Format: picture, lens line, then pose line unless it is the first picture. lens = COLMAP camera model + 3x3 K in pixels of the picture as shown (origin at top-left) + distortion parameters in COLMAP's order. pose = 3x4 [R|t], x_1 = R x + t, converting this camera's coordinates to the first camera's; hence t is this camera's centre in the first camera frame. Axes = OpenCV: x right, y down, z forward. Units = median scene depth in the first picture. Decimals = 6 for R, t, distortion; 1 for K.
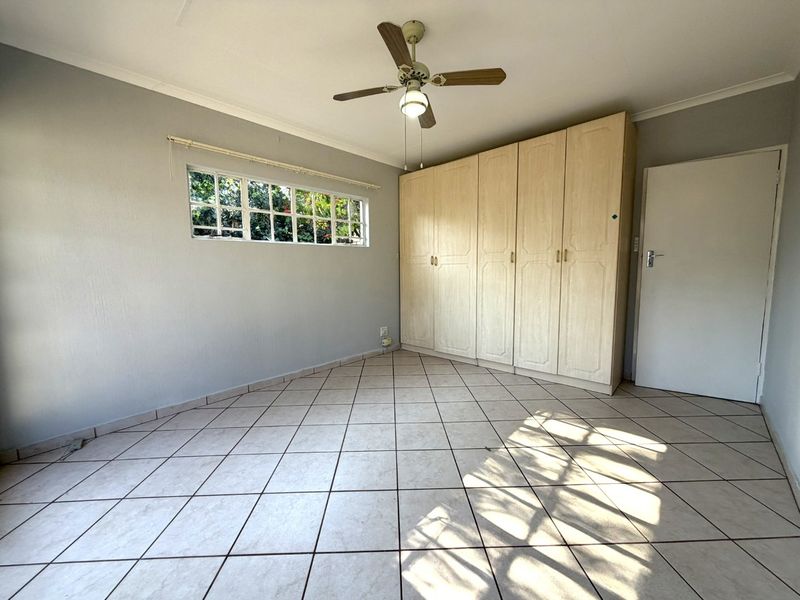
lens RADIAL K [[318.5, 0, 401.3], [0, 318.5, 299.8], [0, 0, 1]] dist [0.000336, -0.000265]
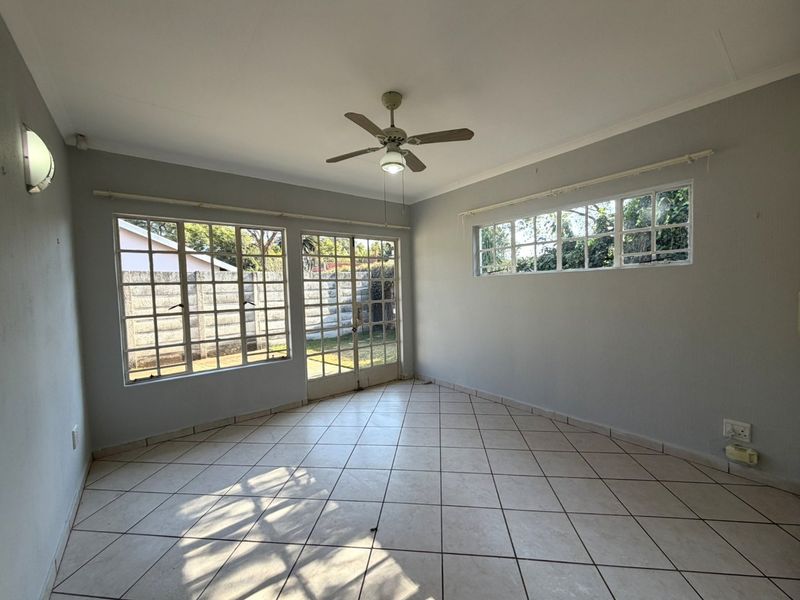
lens RADIAL K [[318.5, 0, 398.3], [0, 318.5, 301.1], [0, 0, 1]] dist [0.000336, -0.000265]
pose [[-0.143446, 0.026250, -0.989310, 0.560402], [-0.107306, 0.993342, 0.041916, -0.070135], [0.983823, 0.112172, -0.139674, 0.599803]]
